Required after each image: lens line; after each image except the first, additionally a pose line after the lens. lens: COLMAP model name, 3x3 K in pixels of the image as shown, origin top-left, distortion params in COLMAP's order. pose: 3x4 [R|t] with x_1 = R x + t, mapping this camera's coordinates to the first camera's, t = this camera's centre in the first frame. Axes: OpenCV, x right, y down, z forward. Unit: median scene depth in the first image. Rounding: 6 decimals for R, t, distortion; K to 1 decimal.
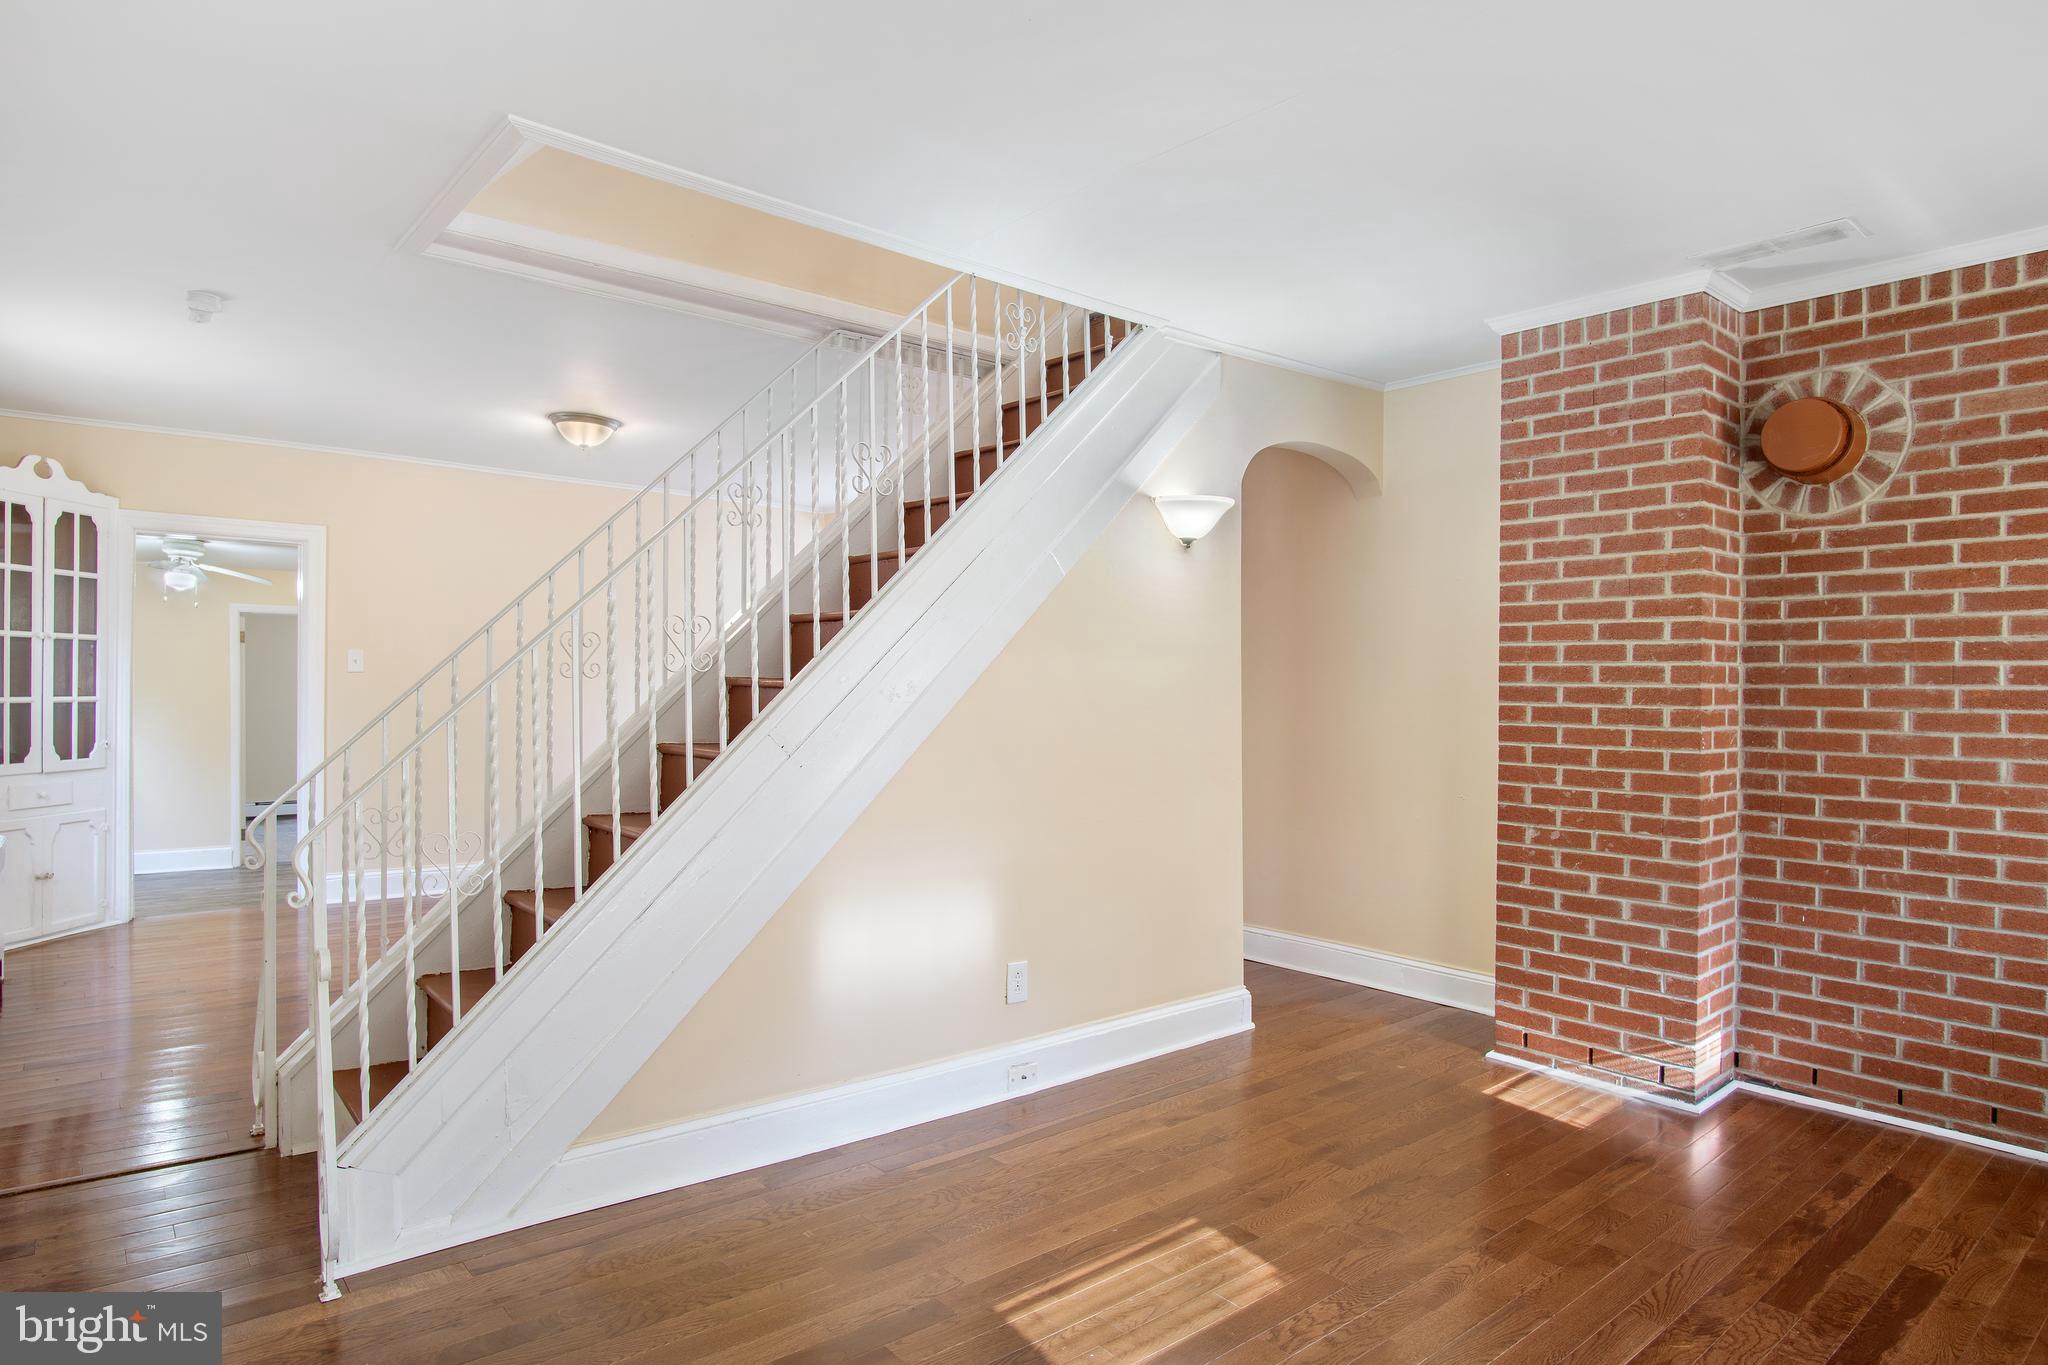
lens RADIAL K [[1124.2, 0, 1012.8], [0, 1124.2, 690.6], [0, 0, 1]] dist [-0.023866, 0.002154]
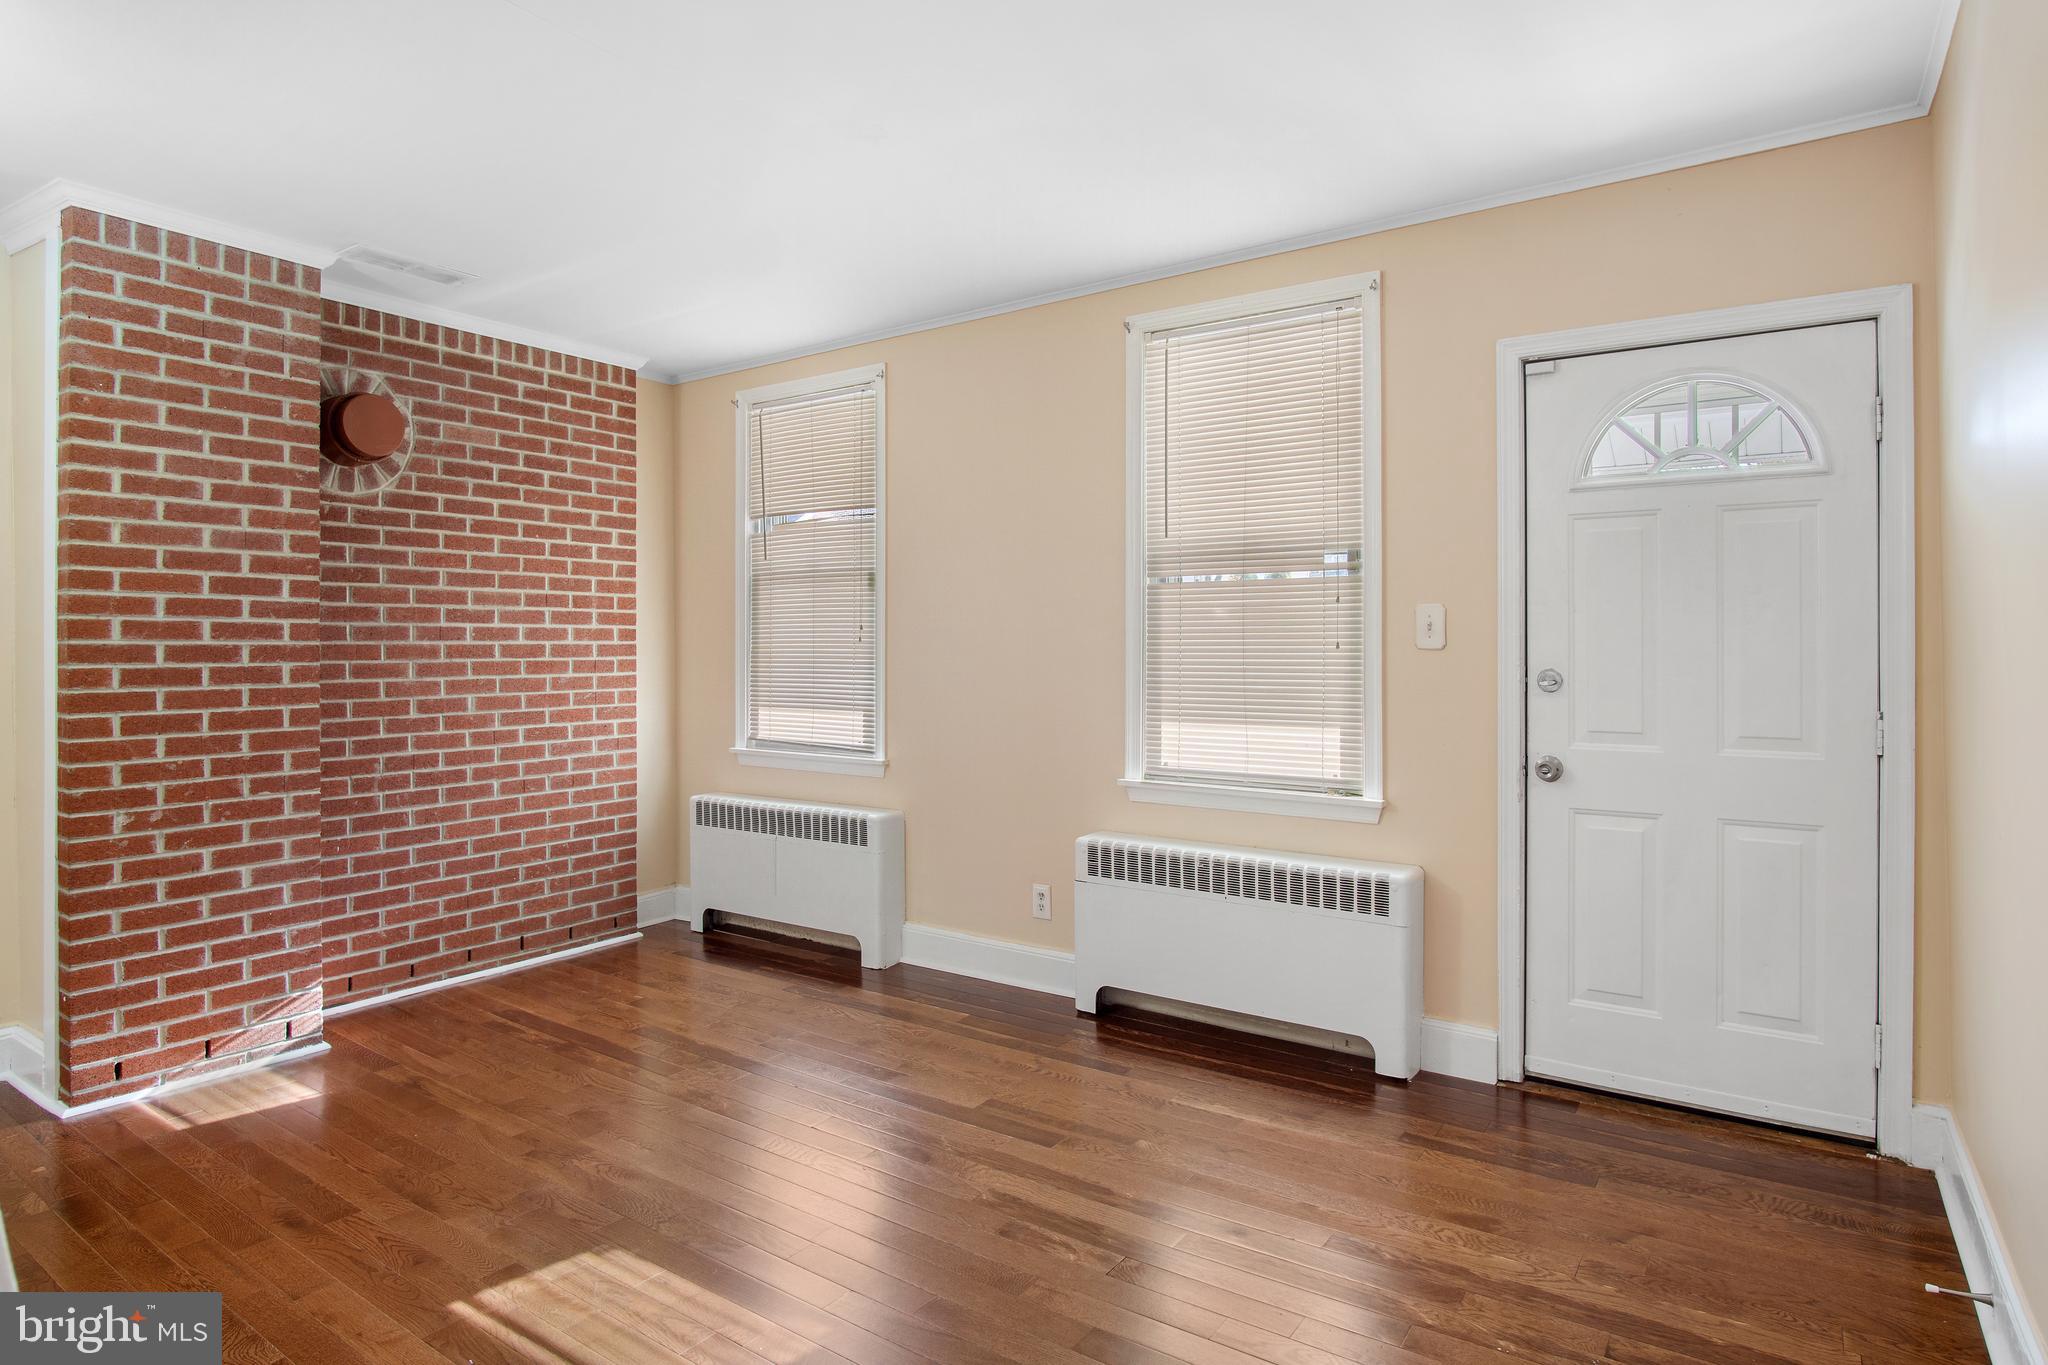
lens RADIAL K [[1124.2, 0, 992.4], [0, 1124.2, 630.7], [0, 0, 1]] dist [-0.023866, 0.002154]
pose [[-0.237197, 0.005483, 0.971446, -0.531025], [0.007414, 0.999965, -0.003833, -0.006534], [-0.971433, 0.006293, -0.237229, 0.603955]]
